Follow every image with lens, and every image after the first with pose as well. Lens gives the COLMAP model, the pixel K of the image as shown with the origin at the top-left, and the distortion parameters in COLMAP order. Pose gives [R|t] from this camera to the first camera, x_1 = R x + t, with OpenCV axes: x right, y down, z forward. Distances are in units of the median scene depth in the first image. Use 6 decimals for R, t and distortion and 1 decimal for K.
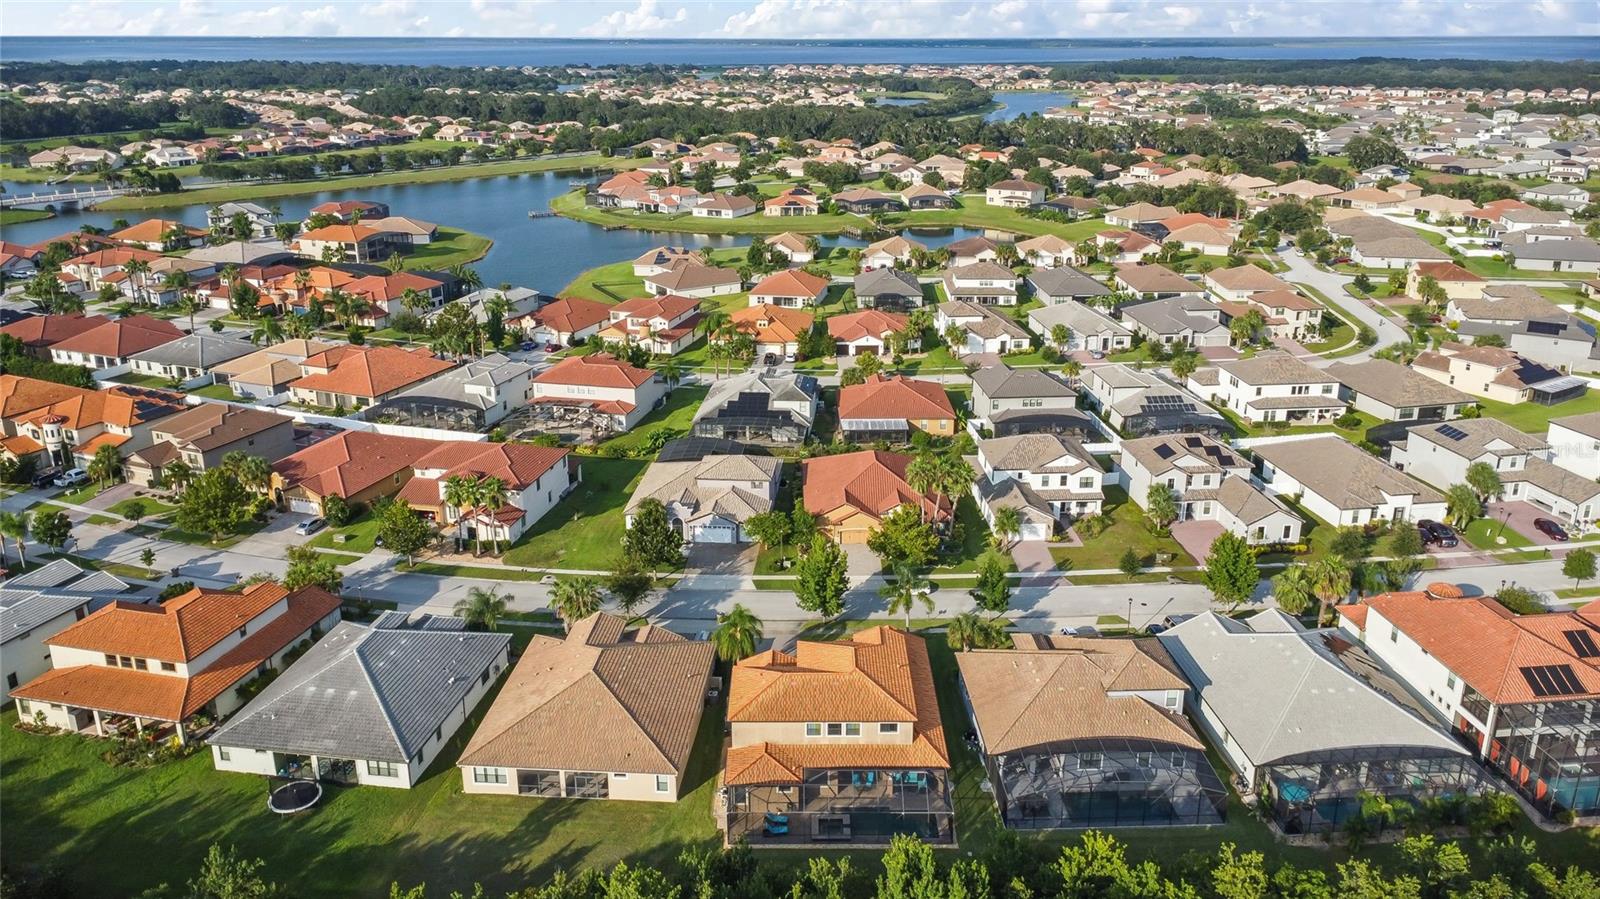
lens RADIAL K [[1185.5, 0, 805.2], [0, 1185.5, 437.3], [0, 0, 1]] dist [0.007920, 0.003606]
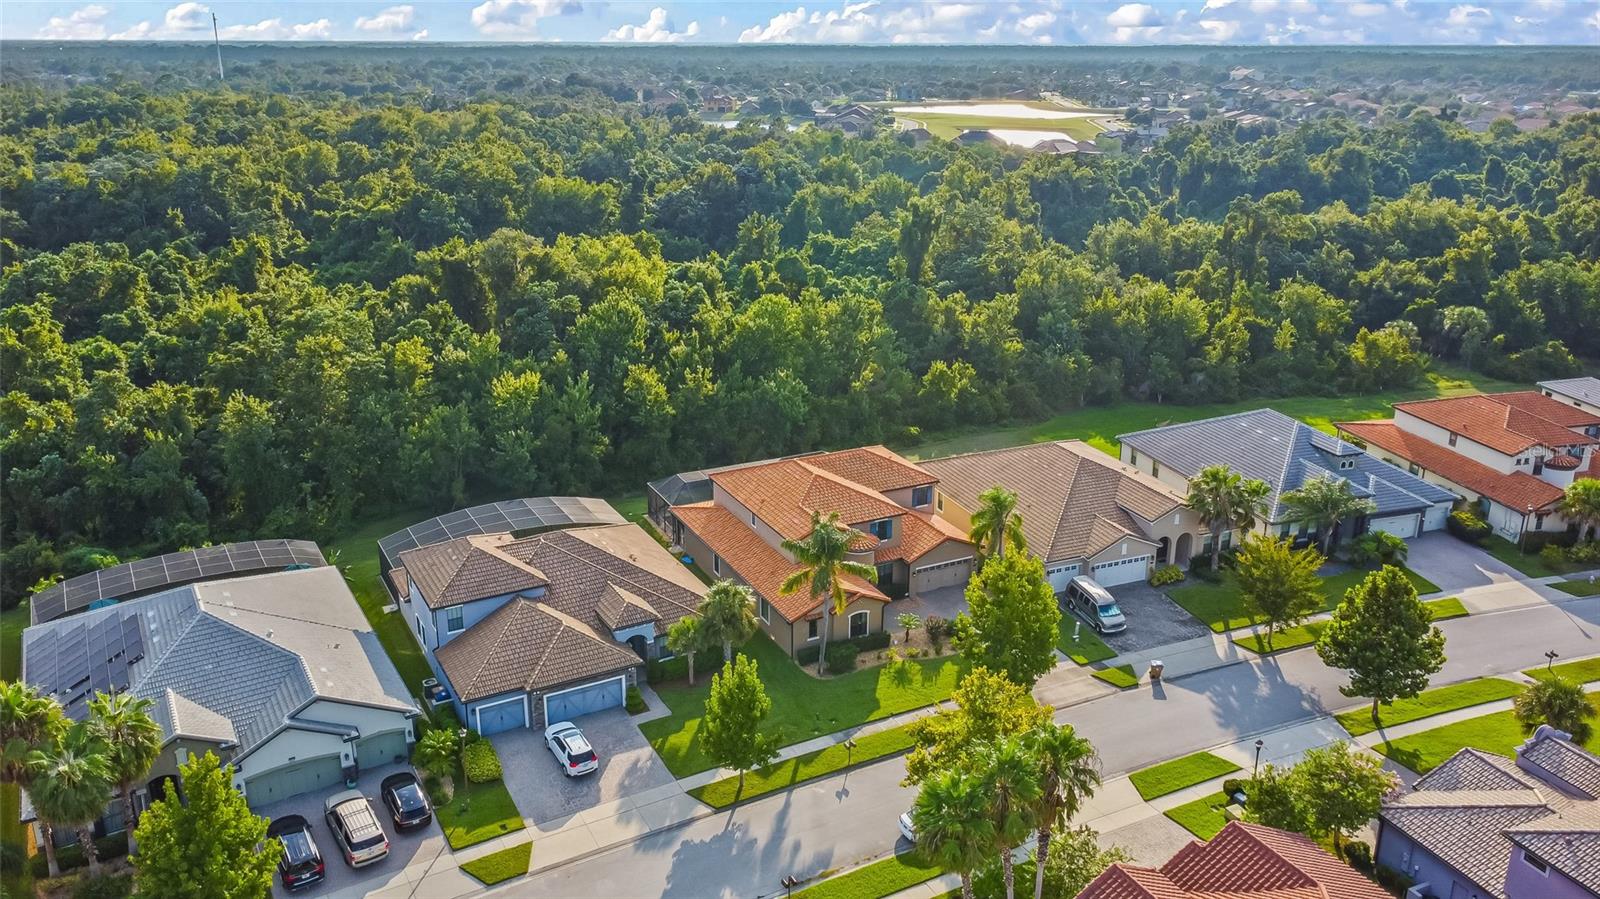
lens RADIAL K [[1185.5, 0, 805.2], [0, 1185.5, 437.3], [0, 0, 1]] dist [0.007920, 0.003606]
pose [[-0.892312, 0.141394, -0.428704, 0.271908], [-0.166447, 0.779714, 0.603608, -0.226843], [0.419613, 0.609963, -0.672213, 1.040766]]
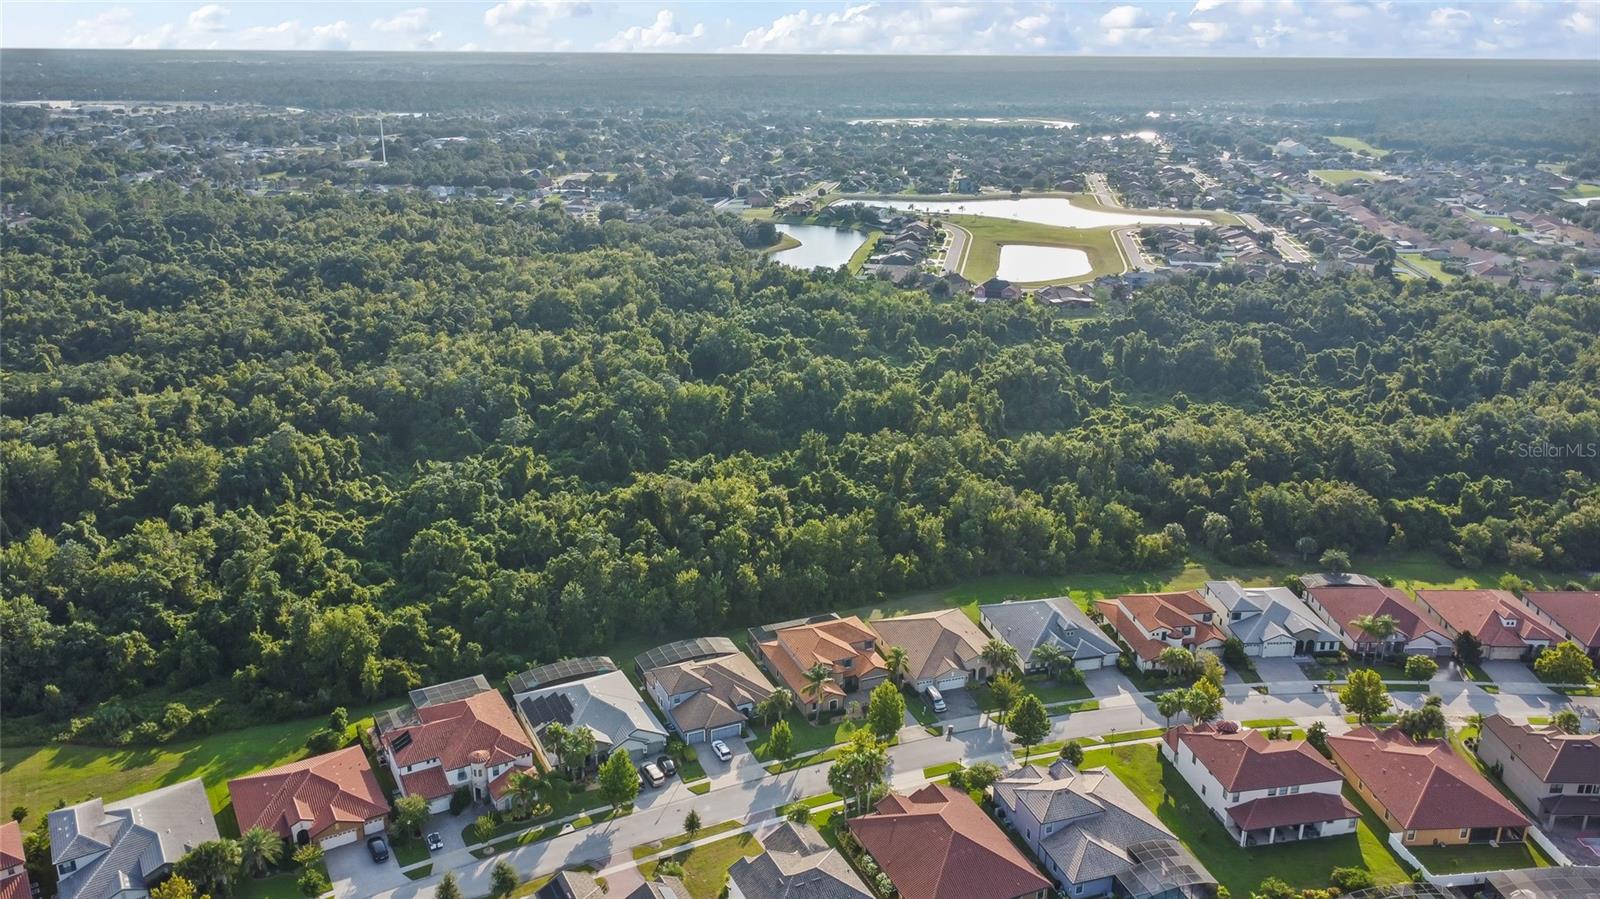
lens RADIAL K [[1185.5, 0, 805.2], [0, 1185.5, 437.3], [0, 0, 1]] dist [0.007920, 0.003606]
pose [[-0.922753, 0.116502, -0.367362, 0.504311], [-0.145826, 0.776794, 0.612639, -0.855745], [0.356738, 0.618885, -0.699799, 1.456633]]
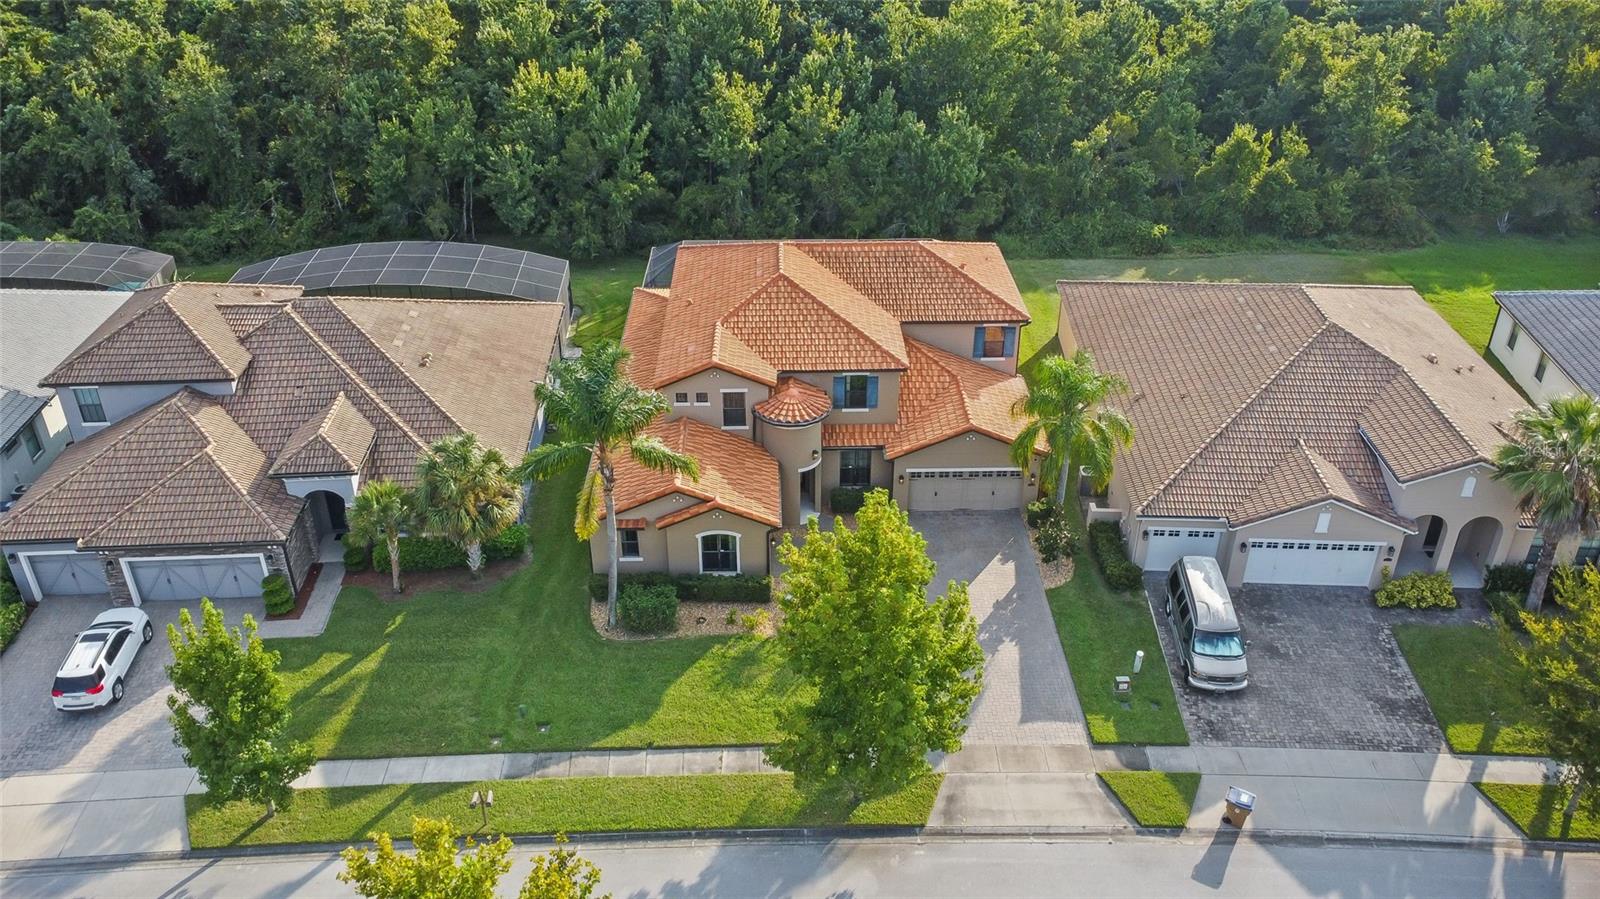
lens RADIAL K [[1185.5, 0, 805.2], [0, 1185.5, 437.3], [0, 0, 1]] dist [0.007920, 0.003606]
pose [[-0.999715, 0.014126, -0.019251, 0.027654], [-0.006212, 0.624615, 0.780908, -0.099600], [0.023055, 0.780805, -0.624350, 0.912845]]
